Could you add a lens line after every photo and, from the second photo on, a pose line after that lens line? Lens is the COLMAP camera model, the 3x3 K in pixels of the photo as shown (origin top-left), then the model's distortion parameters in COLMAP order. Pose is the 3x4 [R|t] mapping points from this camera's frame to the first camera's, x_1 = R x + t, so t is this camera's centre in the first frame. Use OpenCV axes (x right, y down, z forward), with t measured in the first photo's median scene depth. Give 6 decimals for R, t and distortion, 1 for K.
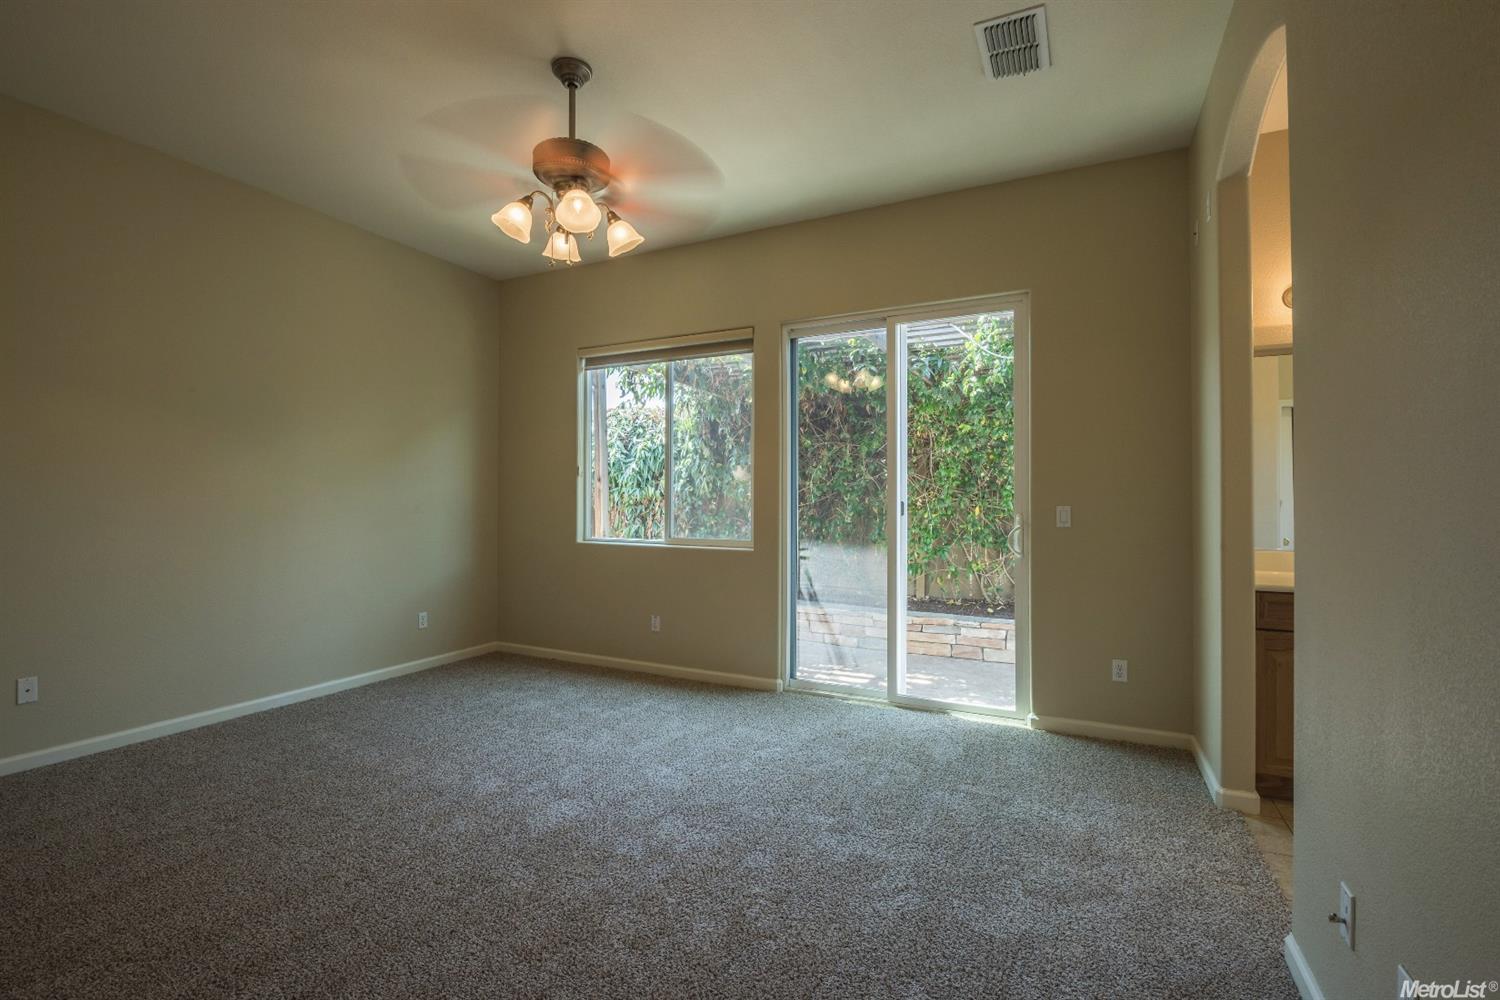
lens RADIAL K [[666.4, 0, 730.9], [0, 666.4, 491.6], [0, 0, 1]] dist [0.000323, -0.025143]
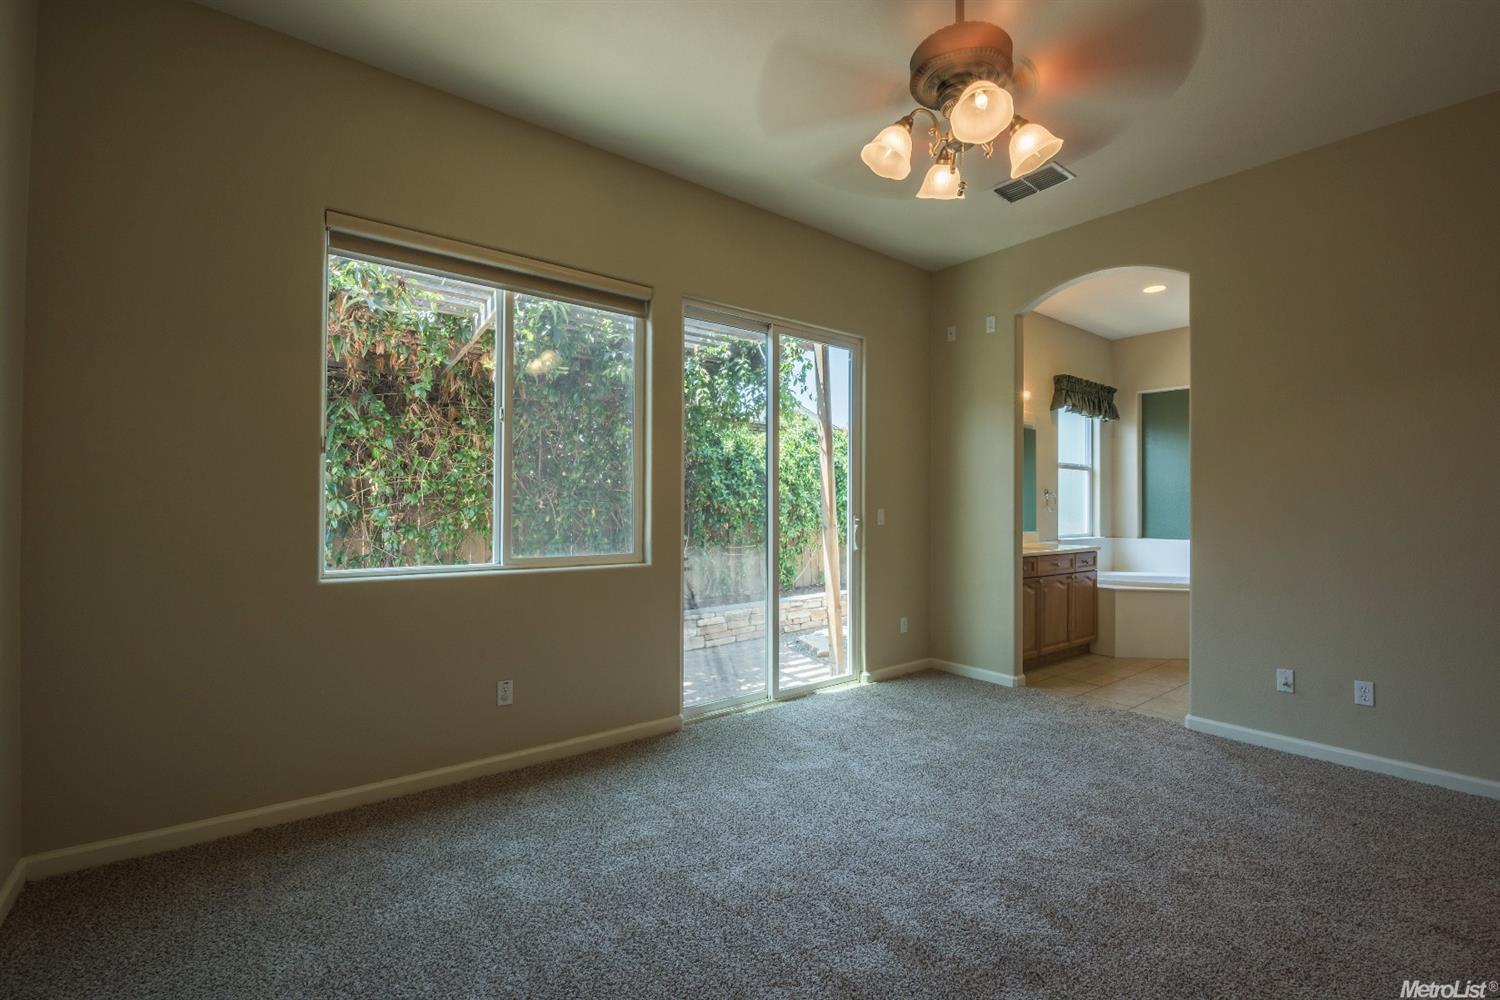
lens RADIAL K [[651.9, 0, 754.4], [0, 651.9, 501.2], [0, 0, 1]] dist [-0.002684, -0.012275]
pose [[0.415999, 0.004990, 0.909351, -0.724774], [-0.018095, 0.999832, 0.002791, 0.006784], [-0.909185, -0.017616, 0.416020, 0.641336]]
